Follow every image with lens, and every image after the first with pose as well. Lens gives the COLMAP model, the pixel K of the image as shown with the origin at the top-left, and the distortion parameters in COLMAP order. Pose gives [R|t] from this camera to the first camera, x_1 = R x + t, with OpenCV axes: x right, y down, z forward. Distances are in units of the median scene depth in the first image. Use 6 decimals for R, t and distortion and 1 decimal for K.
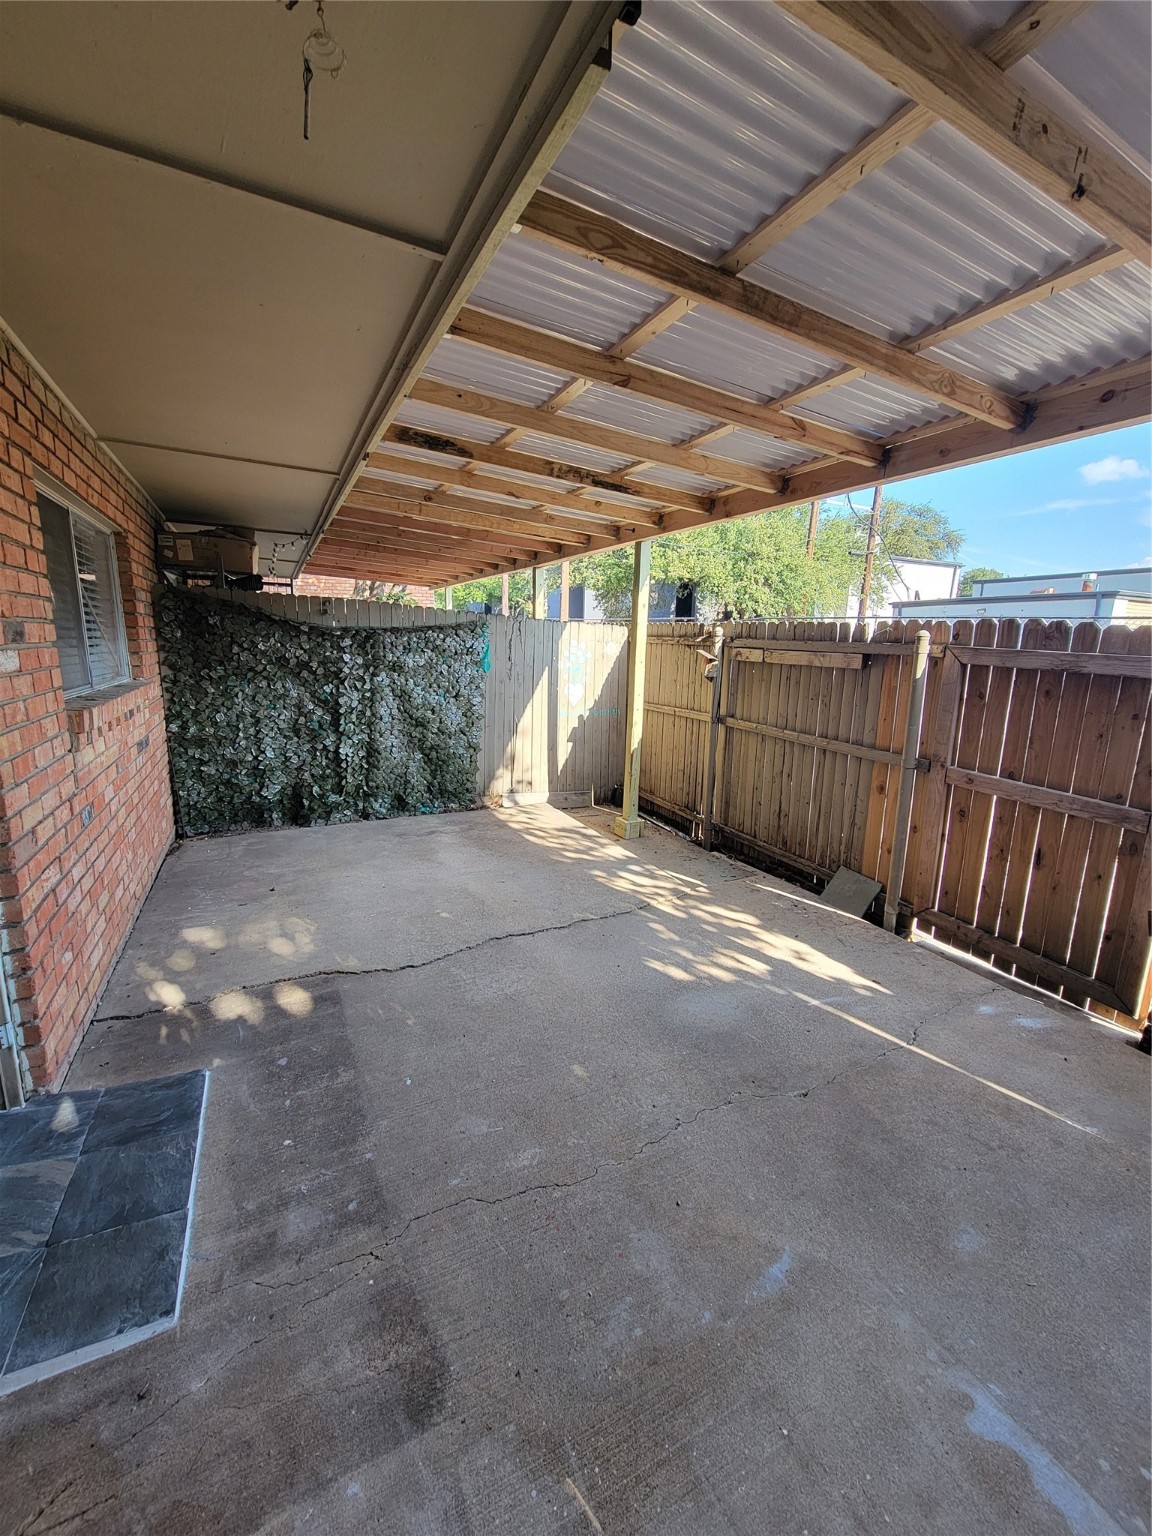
lens RADIAL K [[627.7, 0, 559.7], [0, 627.7, 762.0], [0, 0, 1]] dist [0.000666, 0.001234]
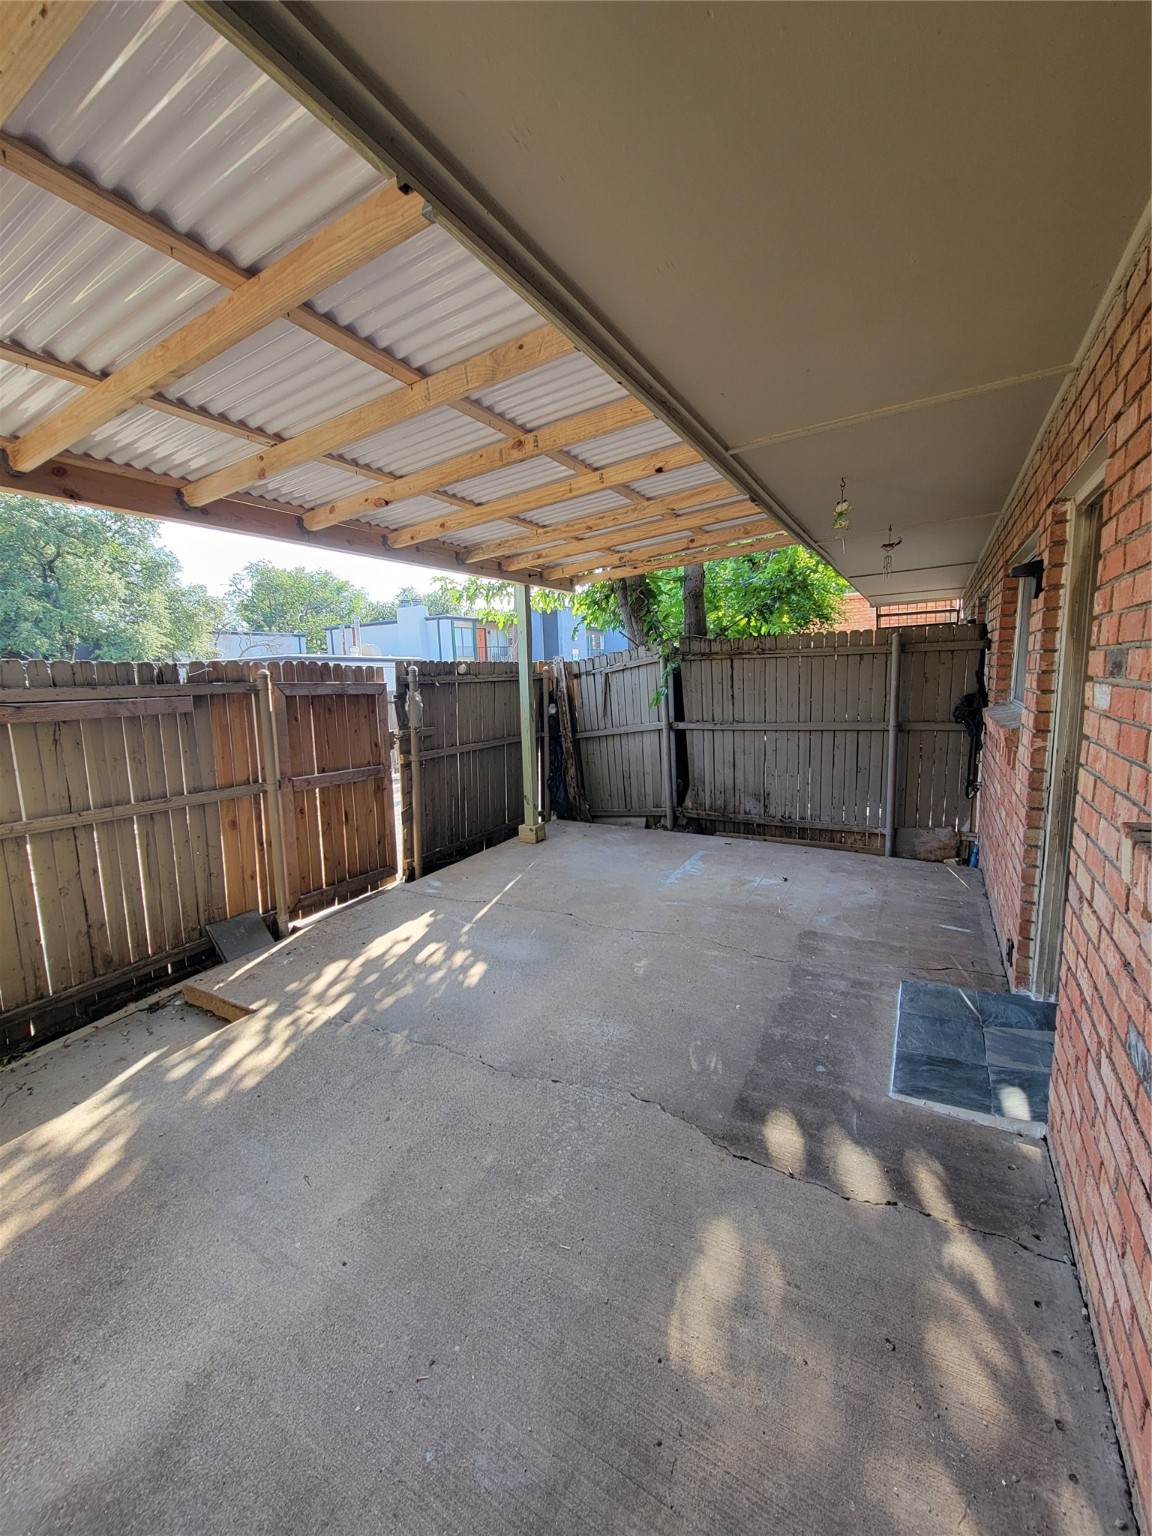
lens RADIAL K [[627.7, 0, 561.0], [0, 627.7, 762.3], [0, 0, 1]] dist [0.000666, 0.001234]
pose [[-0.574253, -0.117374, 0.810220, -0.662222], [0.178584, 0.947877, 0.263890, -0.246769], [-0.798962, 0.296232, -0.523360, 1.176503]]
